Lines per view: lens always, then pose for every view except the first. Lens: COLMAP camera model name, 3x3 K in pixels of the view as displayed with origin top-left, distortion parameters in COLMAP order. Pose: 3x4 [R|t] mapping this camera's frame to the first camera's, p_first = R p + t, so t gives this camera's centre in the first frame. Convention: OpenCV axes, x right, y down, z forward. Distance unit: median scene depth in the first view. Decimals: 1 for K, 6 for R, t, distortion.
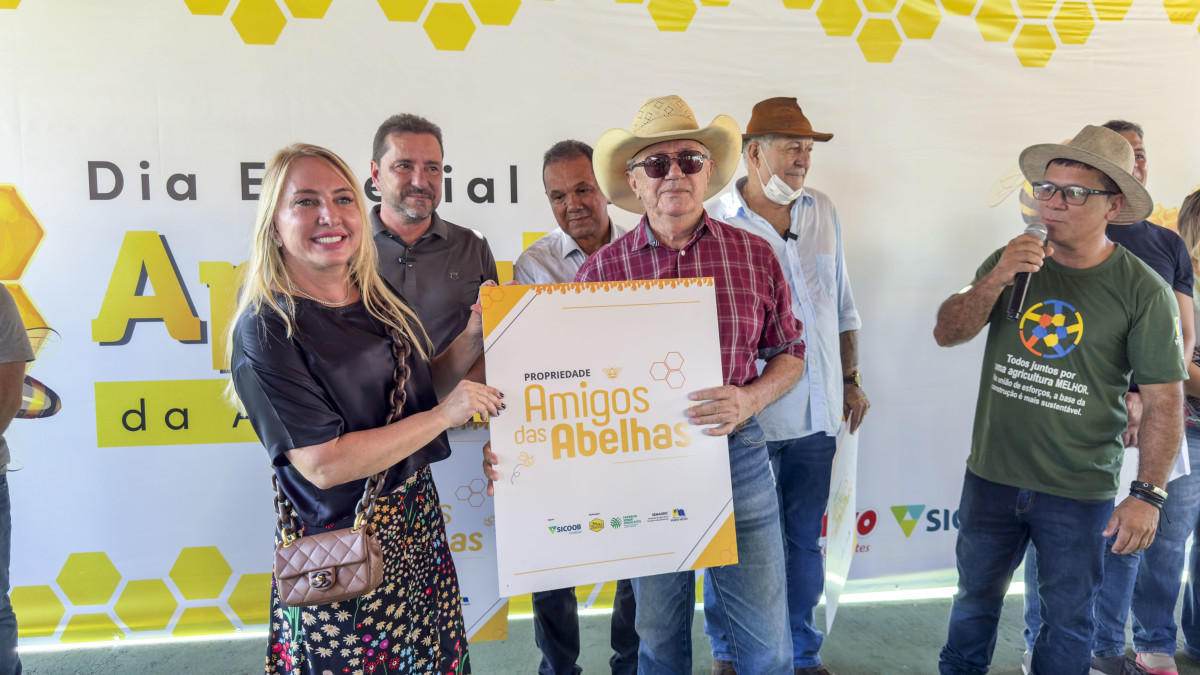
lens RADIAL K [[816.2, 0, 589.0], [0, 816.2, 345.3], [0, 0, 1]] dist [-0.002625, -0.019833]
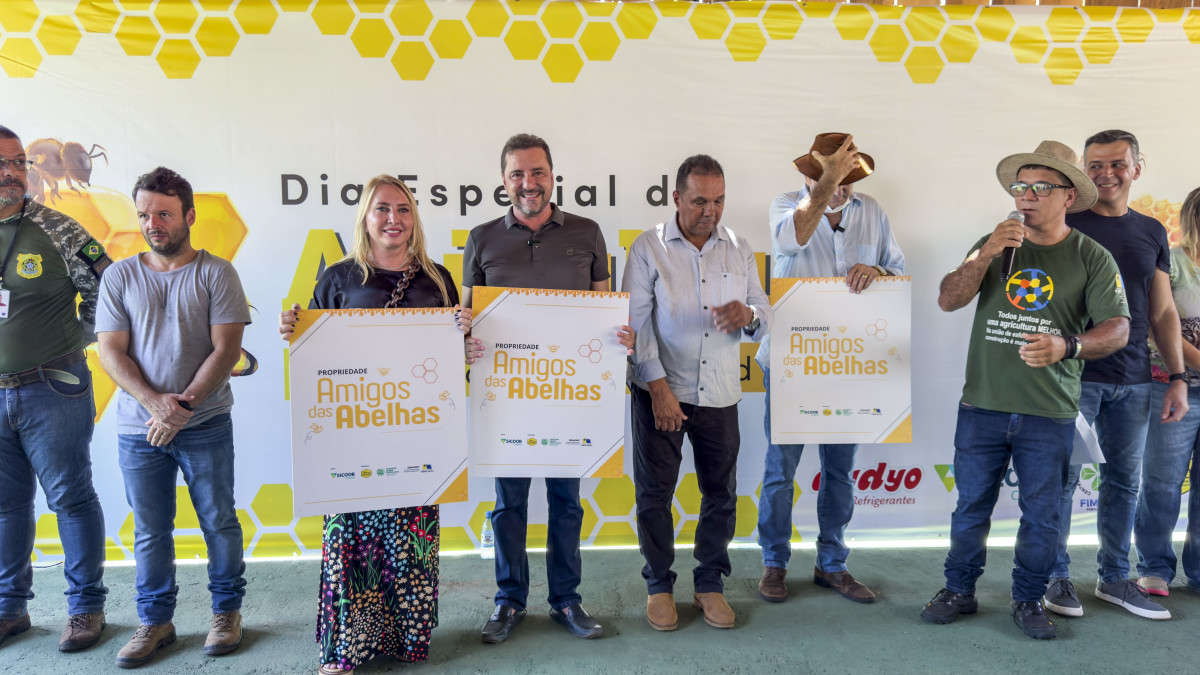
lens RADIAL K [[810.3, 0, 591.2], [0, 810.3, 346.3], [0, 0, 1]] dist [-0.004833, -0.017988]
pose [[0.996658, 0.005751, -0.081482, -0.026032], [-0.006608, 0.999926, -0.010259, 0.049786], [0.081417, 0.010763, 0.996622, -0.210603]]
